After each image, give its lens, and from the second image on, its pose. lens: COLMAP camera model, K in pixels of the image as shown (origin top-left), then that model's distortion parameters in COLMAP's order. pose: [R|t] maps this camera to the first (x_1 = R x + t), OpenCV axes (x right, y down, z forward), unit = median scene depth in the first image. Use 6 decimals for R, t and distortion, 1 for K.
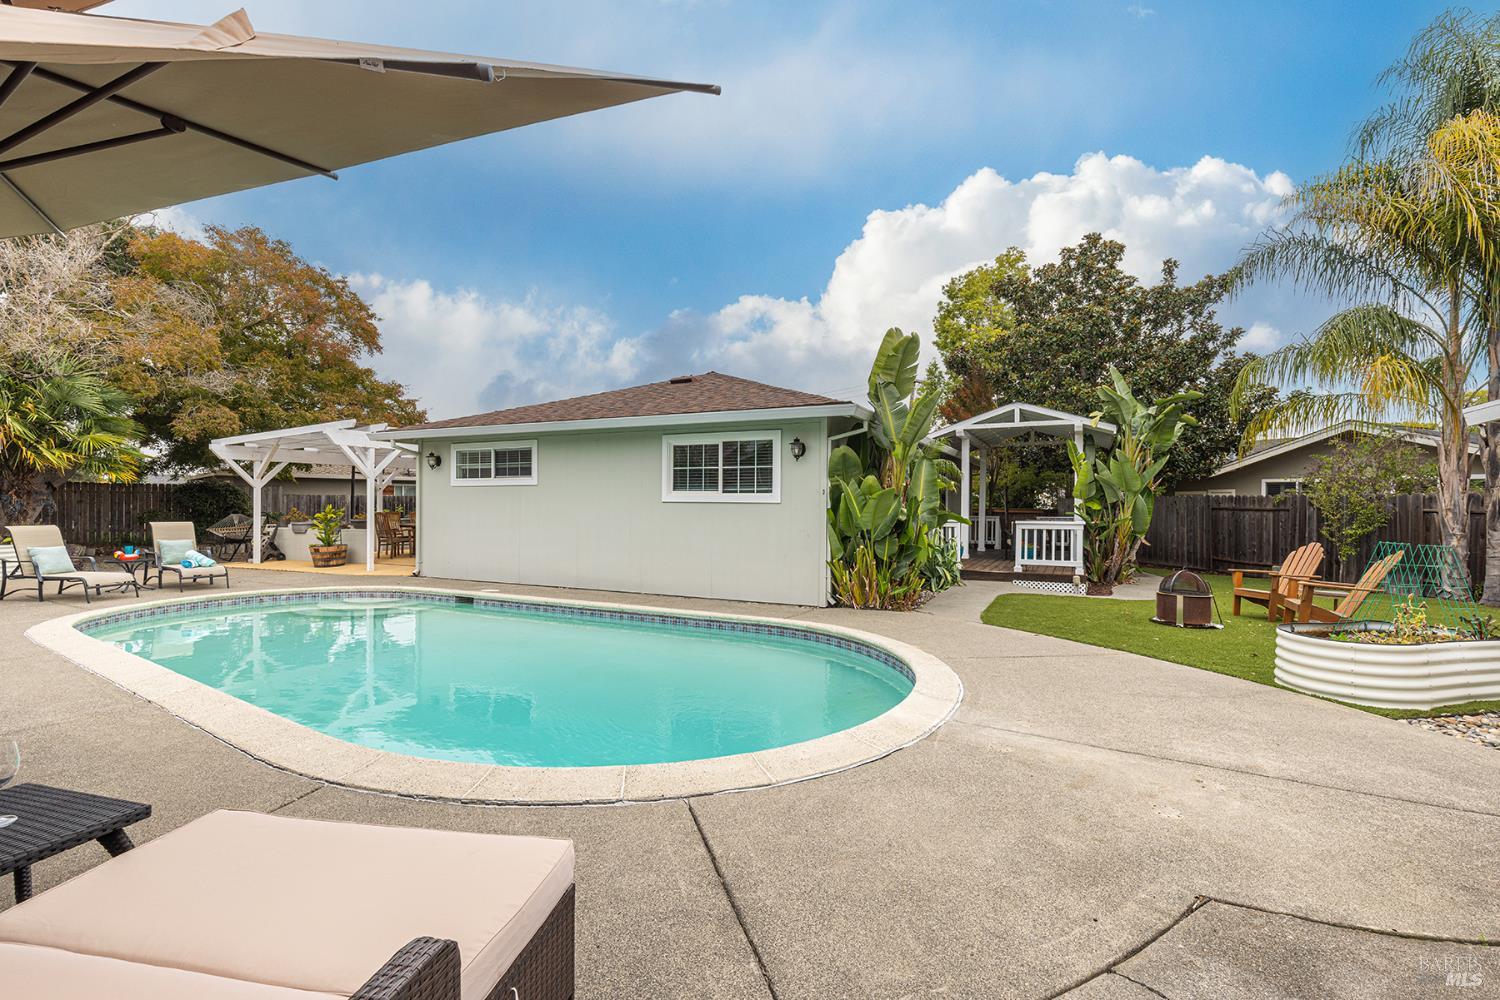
lens RADIAL K [[670.4, 0, 761.2], [0, 670.4, 504.4], [0, 0, 1]] dist [0.009830, -0.002034]
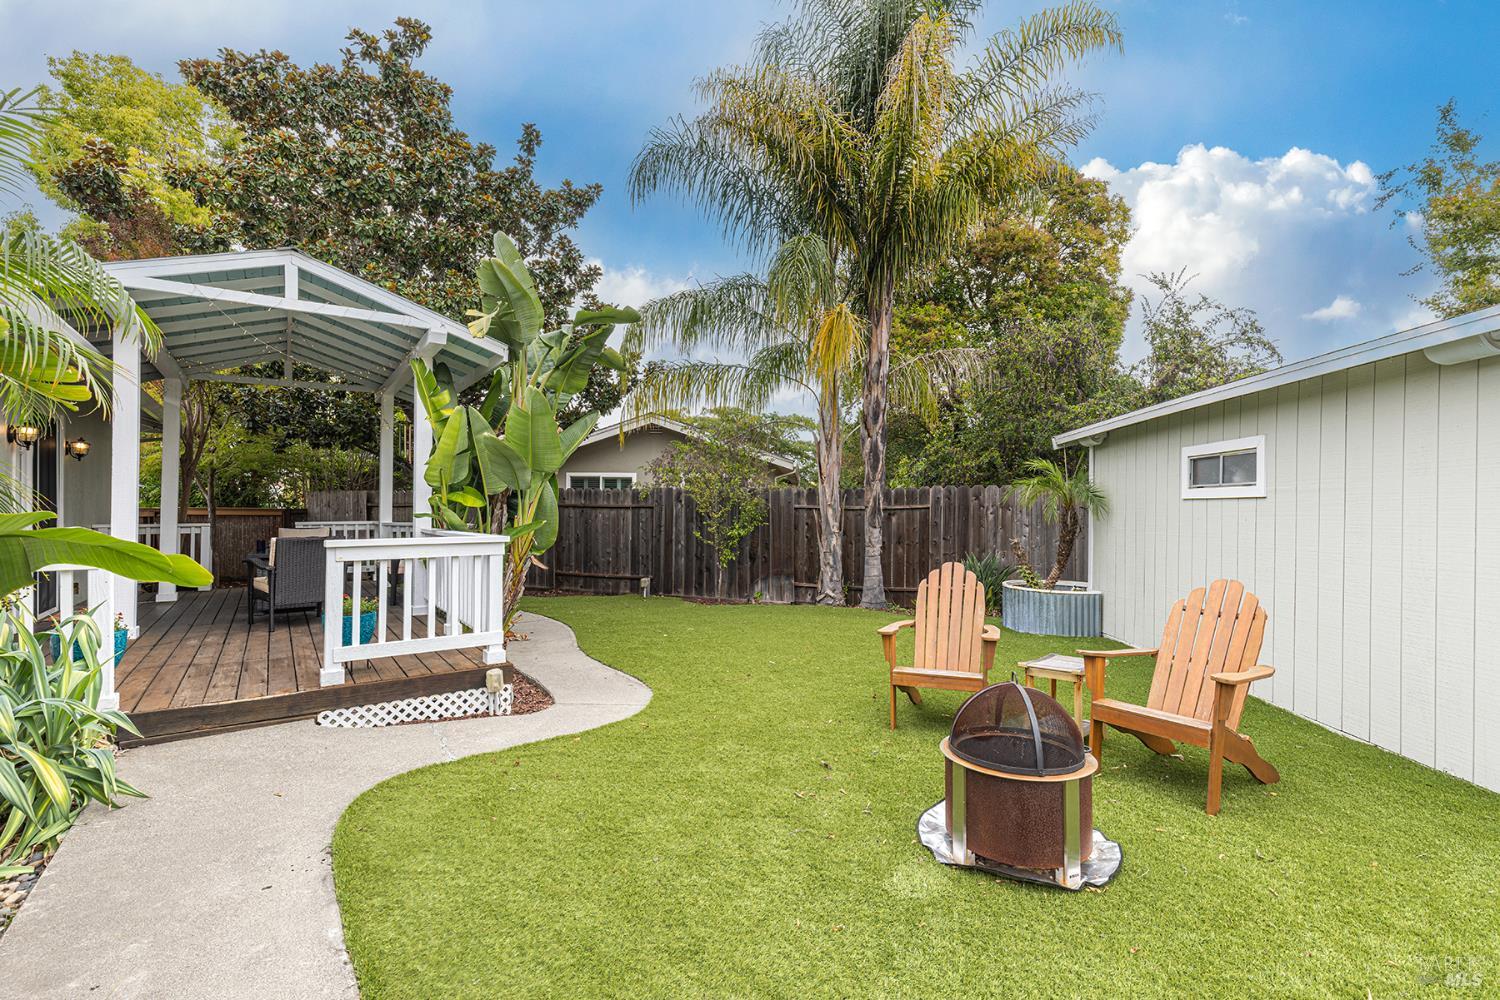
lens RADIAL K [[670.4, 0, 755.6], [0, 670.4, 504.6], [0, 0, 1]] dist [0.009830, -0.002034]
pose [[0.486314, -0.000642, 0.873784, 0.160324], [-0.000581, 0.999999, 0.001058, 0.004894], [-0.873784, -0.001022, 0.486313, 0.560580]]
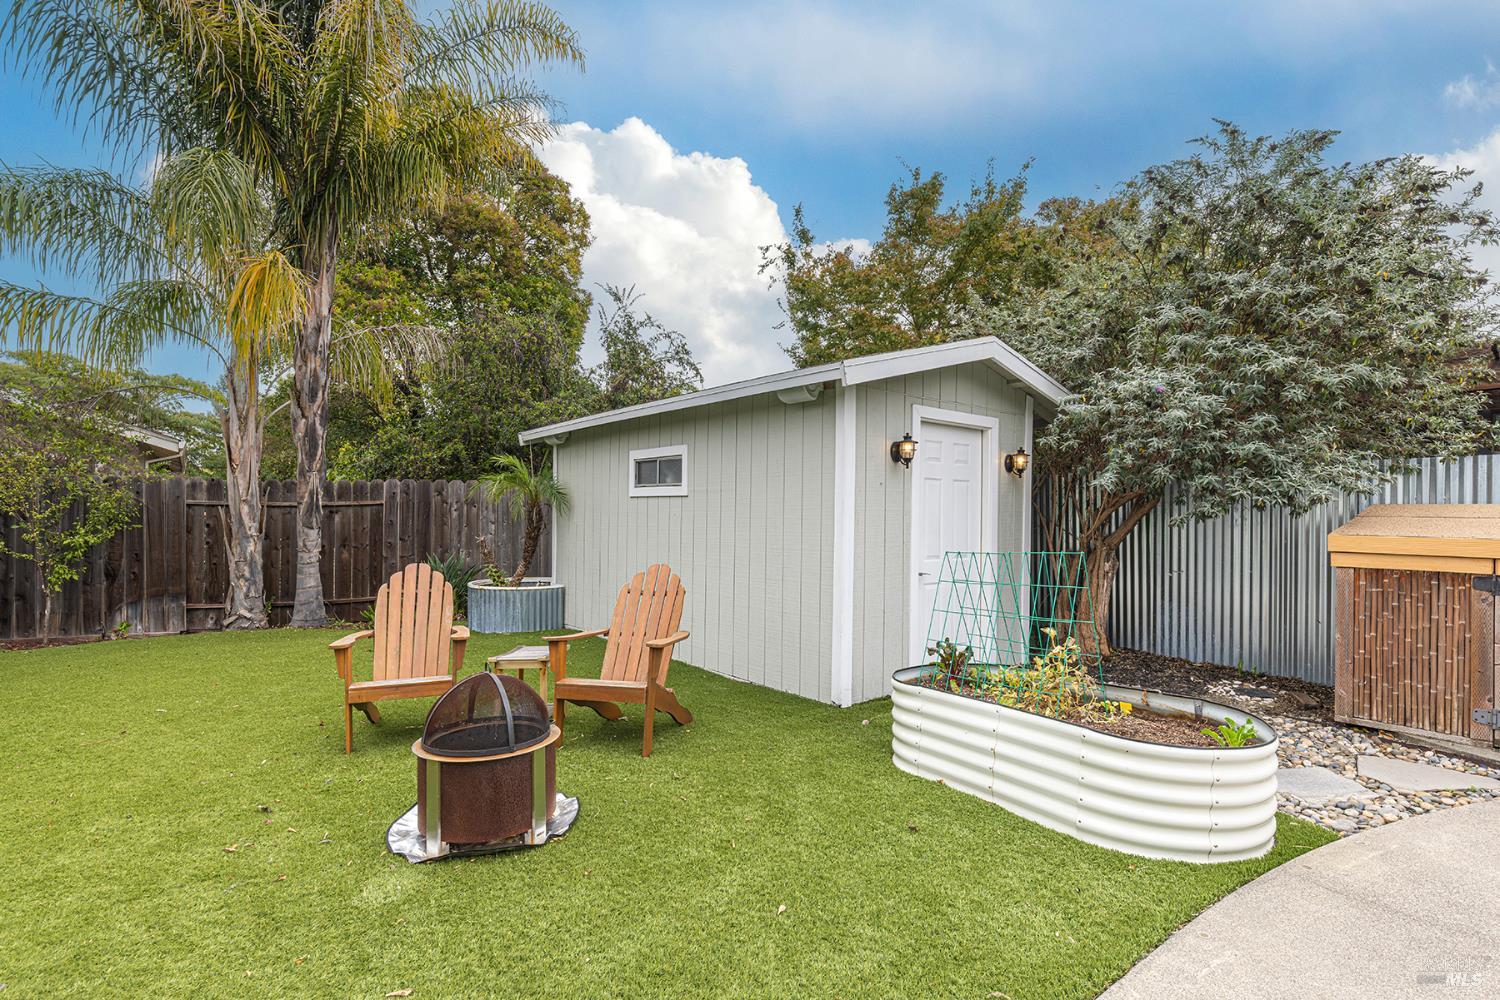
lens RADIAL K [[734.9, 0, 759.7], [0, 734.9, 504.5], [0, 0, 1]] dist [-0.005163, 0.001378]
pose [[-0.225973, -0.005290, 0.974119, 0.130881], [-0.005061, 0.999978, 0.004257, 0.004501], [-0.974120, -0.003968, -0.225995, 0.559815]]
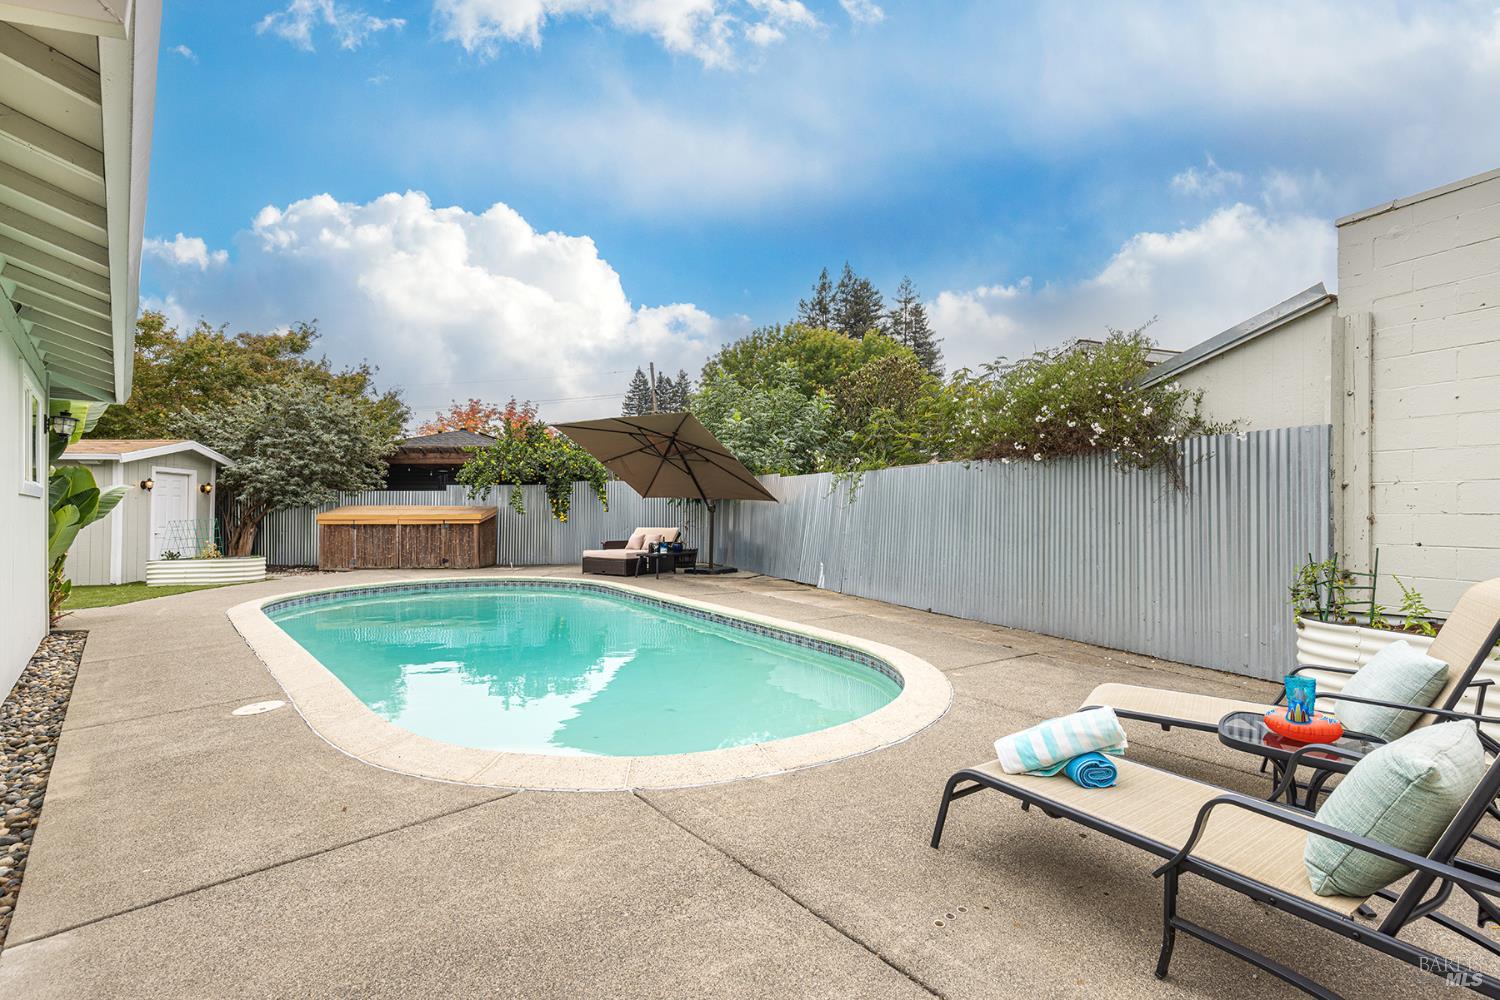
lens RADIAL K [[670.4, 0, 748.2], [0, 670.4, 501.7], [0, 0, 1]] dist [0.009830, -0.002034]
pose [[-0.926955, -0.002012, 0.375168, -0.626745], [-0.005241, 0.999957, -0.007586, 0.002478], [-0.375136, -0.008998, -0.926926, 0.951045]]
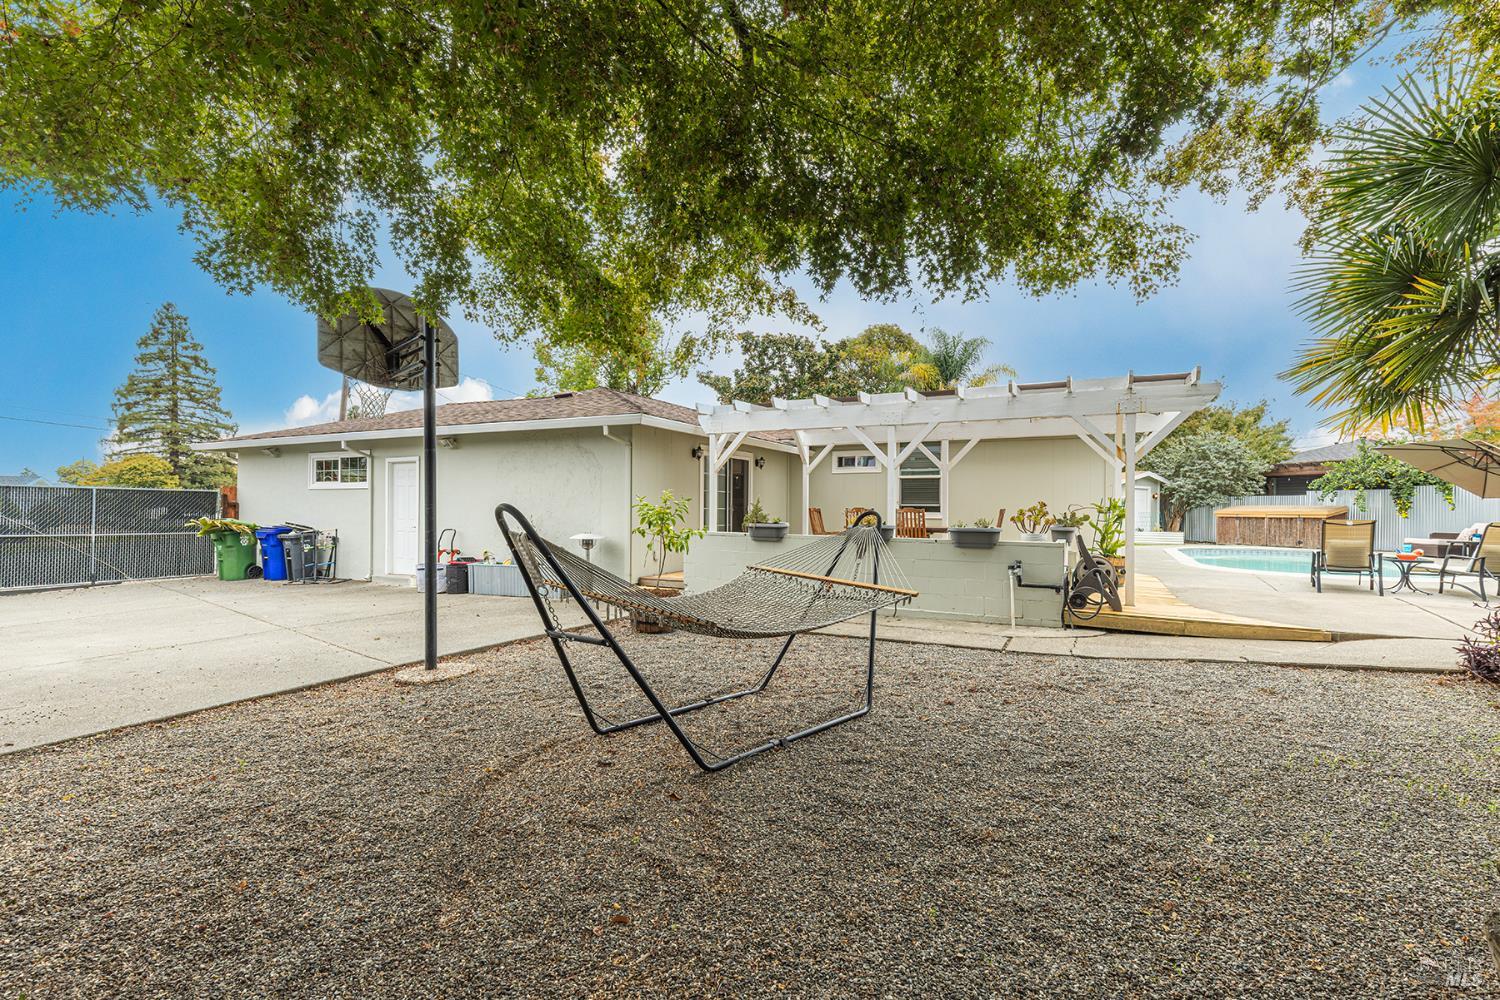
lens RADIAL K [[670.4, 0, 755.6], [0, 670.4, 505.5], [0, 0, 1]] dist [0.009830, -0.002034]
pose [[0.023431, 0.002171, 0.999723, -1.414018], [-0.006036, 0.999980, -0.002030, 0.015576], [-0.999707, -0.005986, 0.023444, 1.399353]]
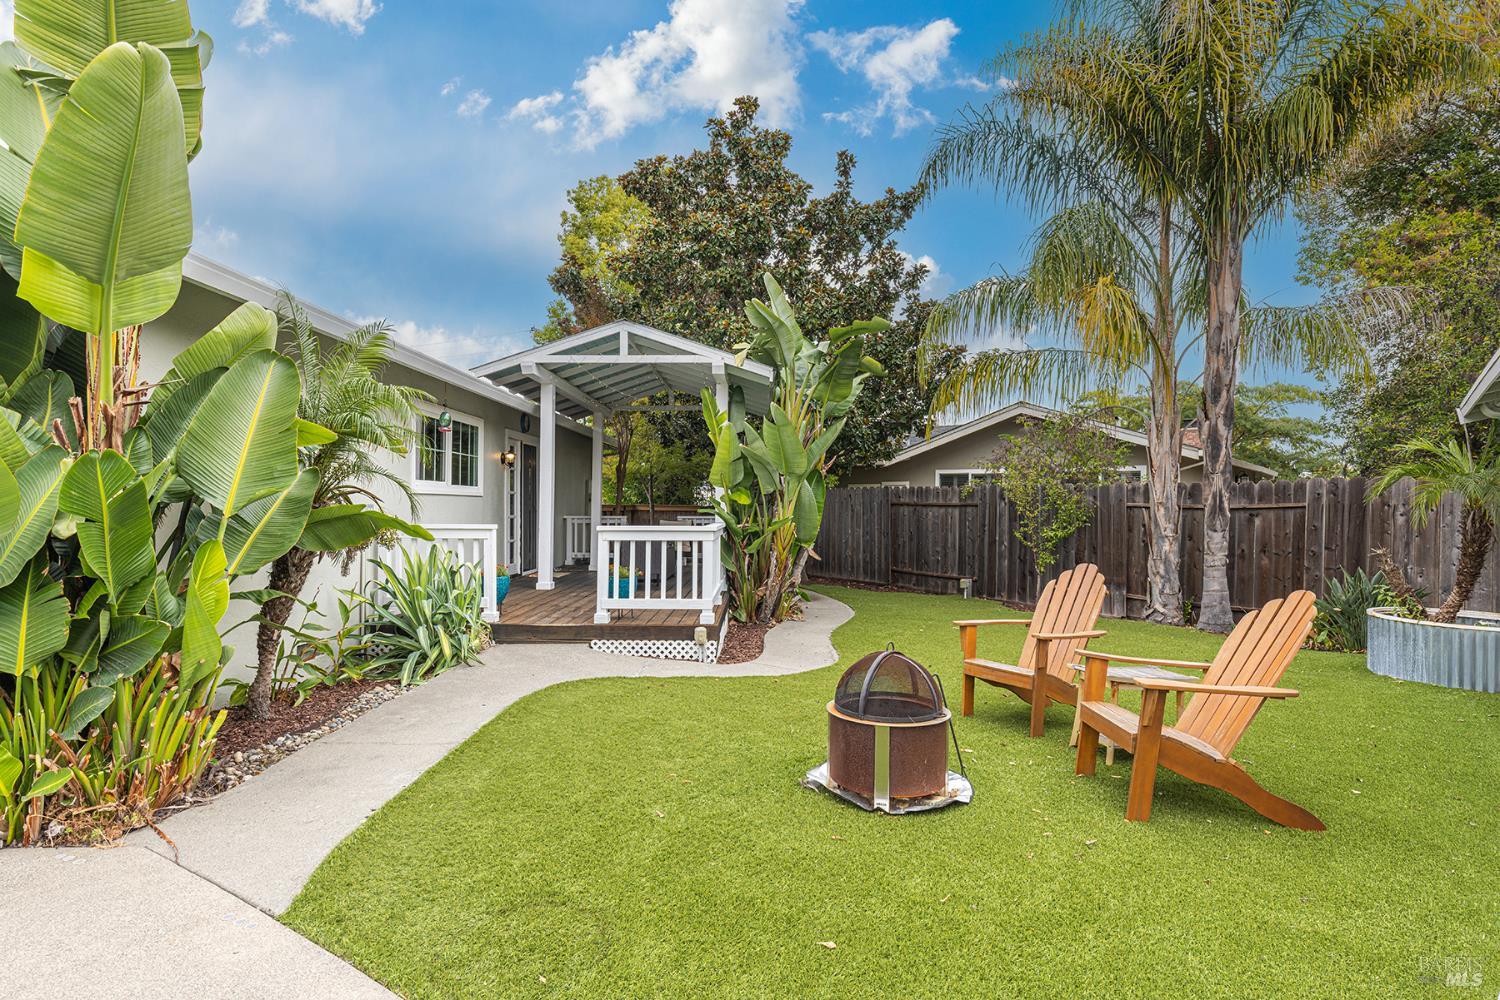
lens RADIAL K [[746.9, 0, 757.4], [0, 746.9, 505.9], [0, 0, 1]] dist [0.000584, -0.001172]
pose [[0.906303, -0.001325, 0.422627, 0.218383], [-0.000761, 0.999988, 0.004766, 0.005583], [-0.422628, -0.004641, 0.906291, 0.372146]]
